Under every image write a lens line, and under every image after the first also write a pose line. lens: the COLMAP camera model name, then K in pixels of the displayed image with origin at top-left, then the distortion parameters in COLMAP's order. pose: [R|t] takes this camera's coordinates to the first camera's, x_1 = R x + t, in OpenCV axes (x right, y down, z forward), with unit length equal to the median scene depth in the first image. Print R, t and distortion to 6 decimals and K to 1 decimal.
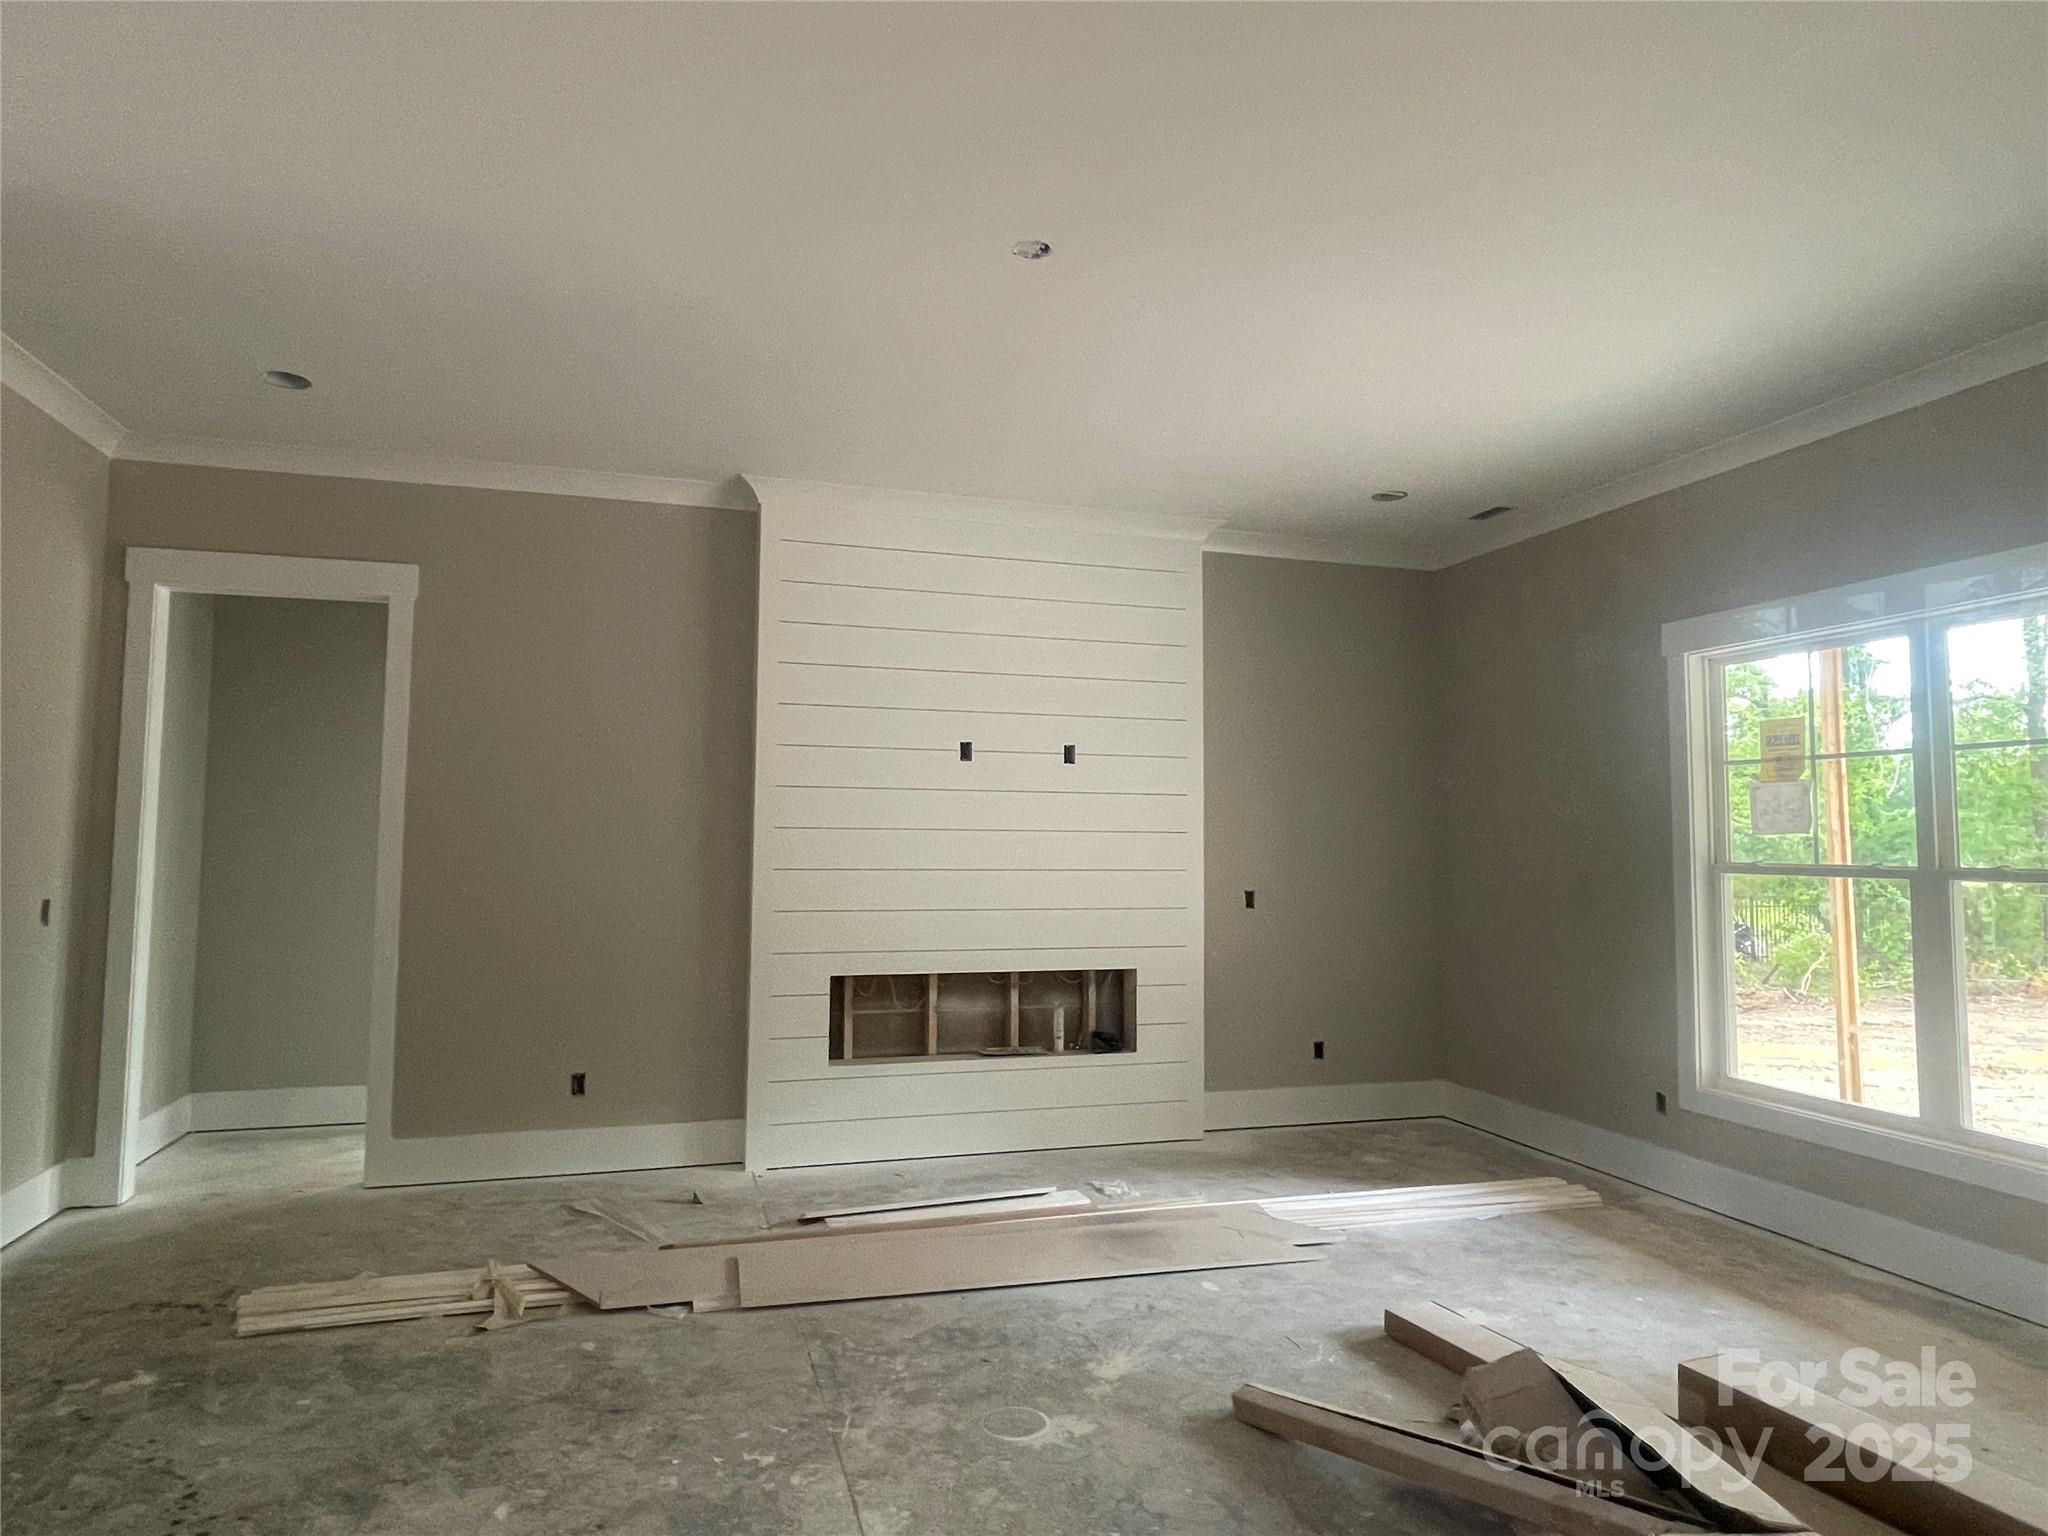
lens RADIAL K [[1174.1, 0, 1012.8], [0, 1174.1, 763.5], [0, 0, 1]] dist [-0.014353, 0.000617]
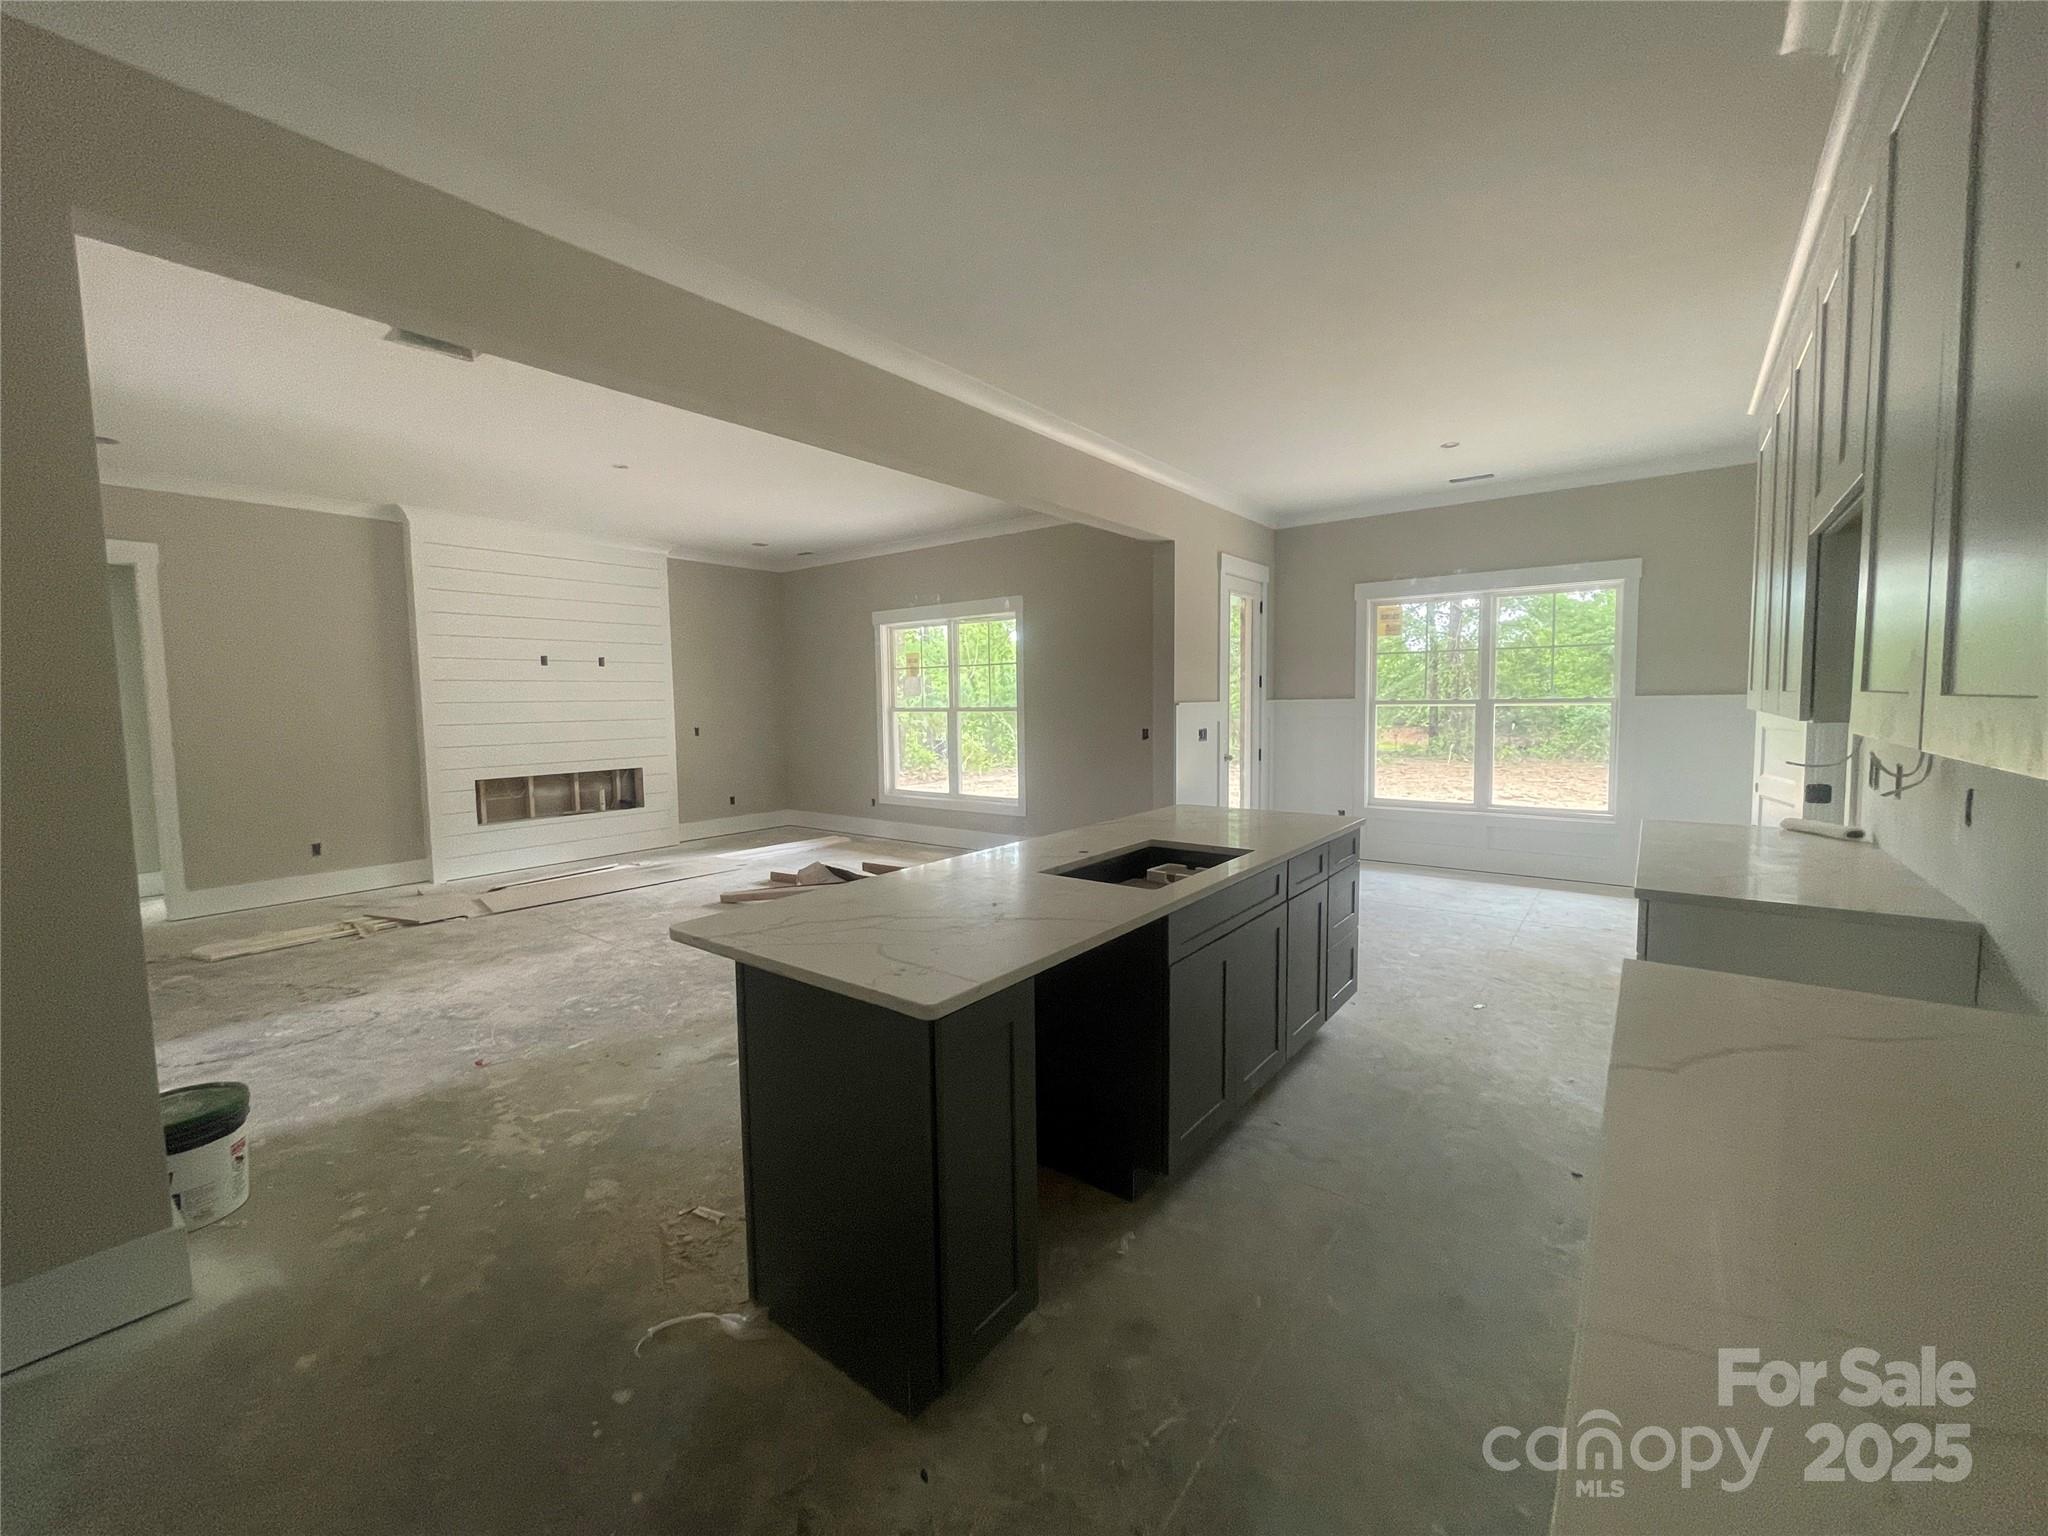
lens RADIAL K [[831.0, 0, 1021.5], [0, 831.0, 758.2], [0, 0, 1]] dist [-0.001814, -0.000068]
pose [[0.813341, -0.062091, 0.578465, -0.203622], [-0.018178, 0.991091, 0.131939, -0.045929], [-0.581503, -0.117826, 0.804966, -0.575592]]
